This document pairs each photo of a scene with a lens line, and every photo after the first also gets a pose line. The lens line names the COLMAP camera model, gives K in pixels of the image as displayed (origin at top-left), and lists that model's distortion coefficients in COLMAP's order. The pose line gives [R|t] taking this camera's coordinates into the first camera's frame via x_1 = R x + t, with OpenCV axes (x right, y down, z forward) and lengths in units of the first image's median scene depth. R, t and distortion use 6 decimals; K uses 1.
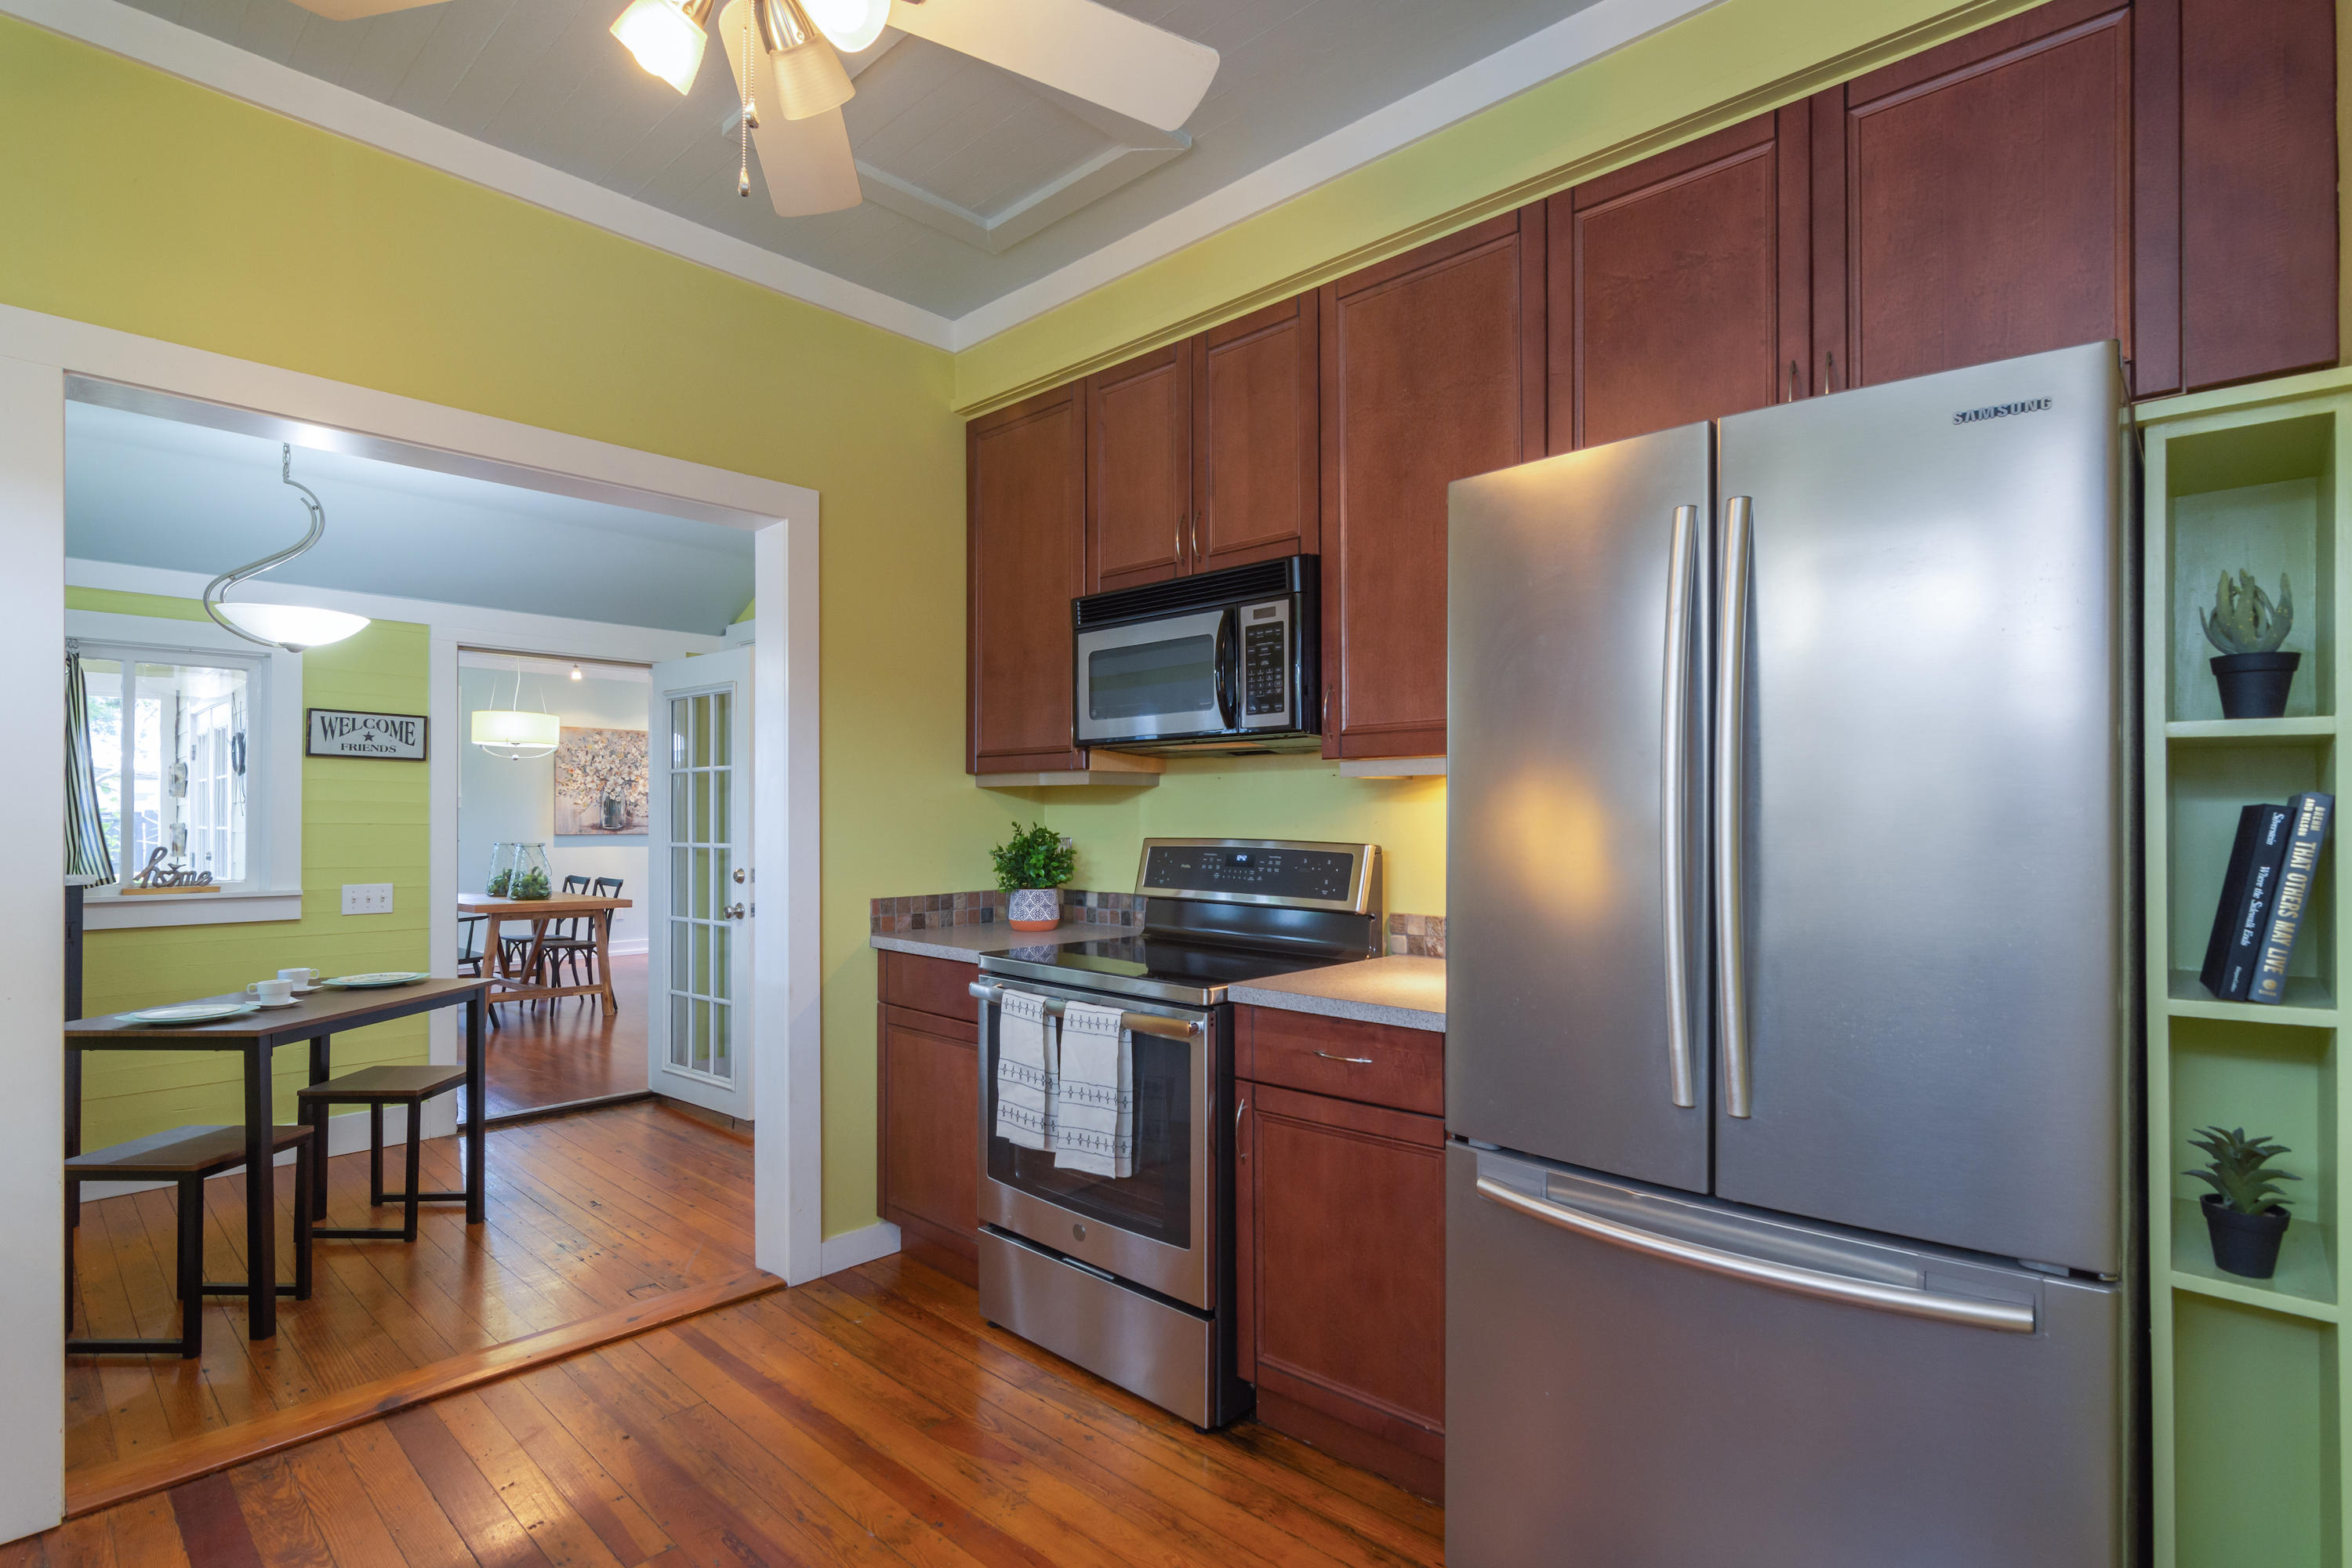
lens RADIAL K [[1133.9, 0, 1173.5], [0, 1133.9, 805.5], [0, 0, 1]] dist [0.000350, -0.000119]
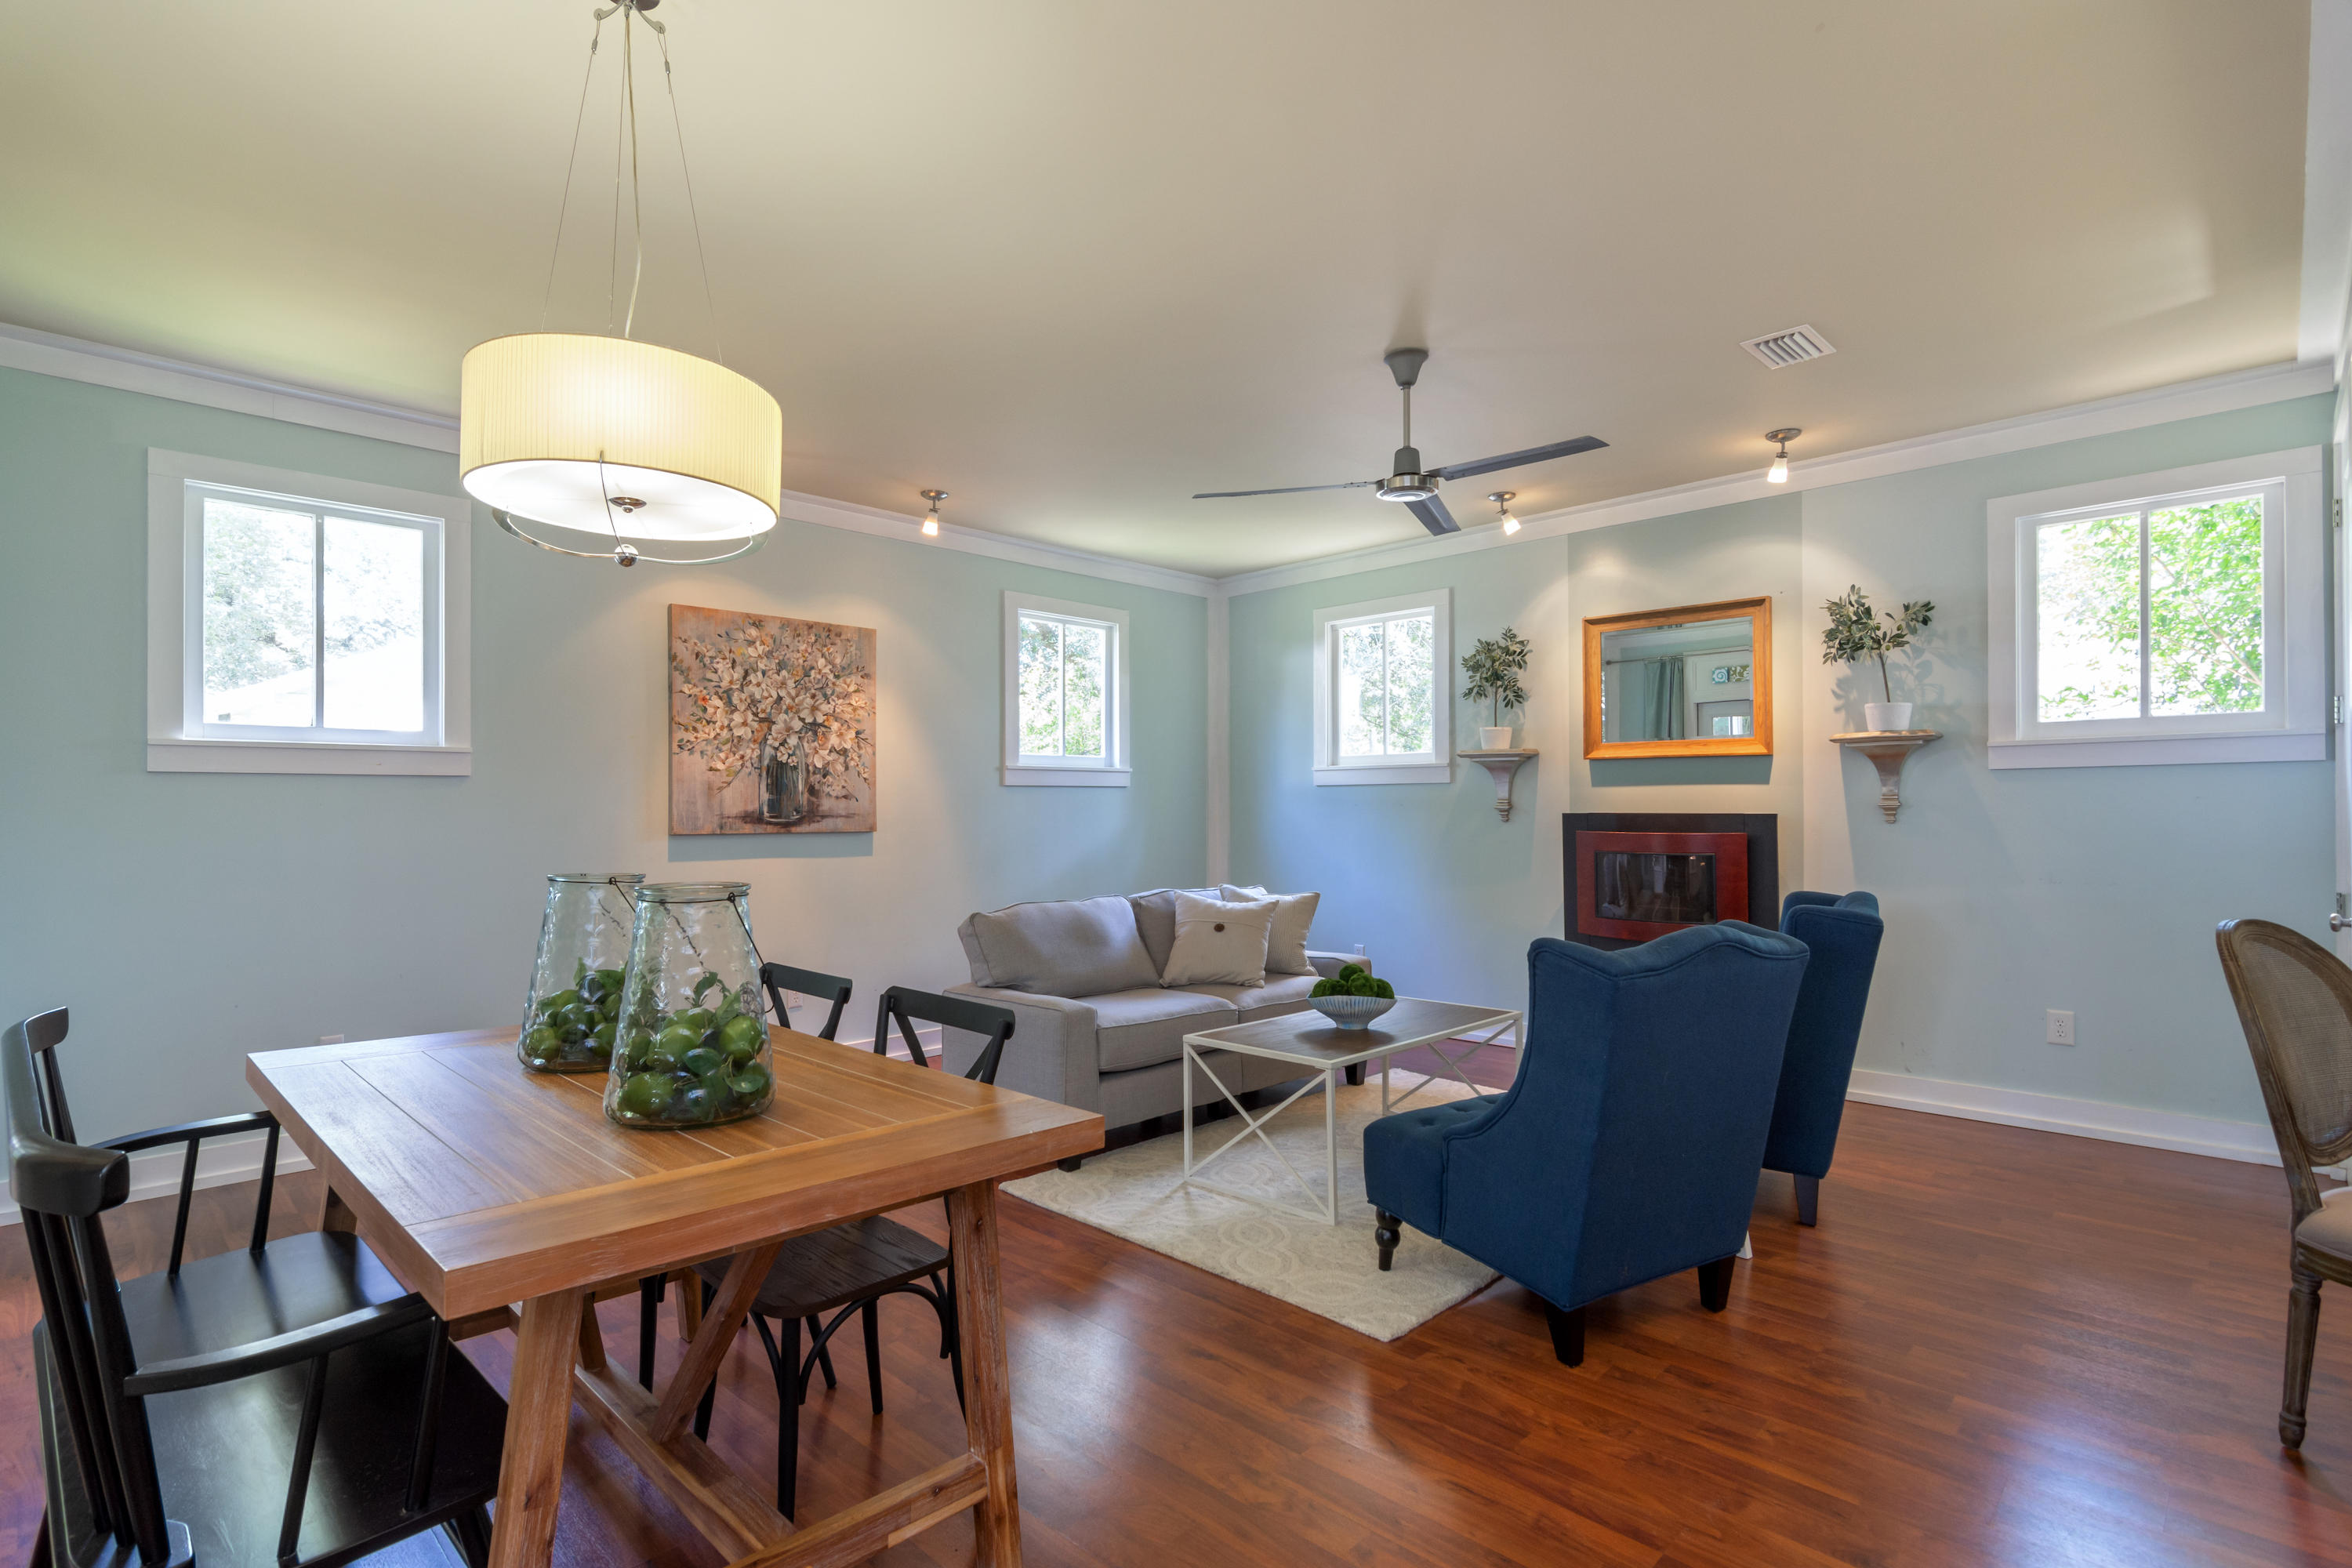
lens RADIAL K [[1133.9, 0, 1178.2], [0, 1133.9, 799.6], [0, 0, 1]] dist [0.000350, -0.000119]
pose [[0.999684, 0.001201, -0.025119, -0.314207], [-0.001123, 0.999995, 0.003118, 0.009301], [0.025123, -0.003088, 0.999680, 0.519862]]
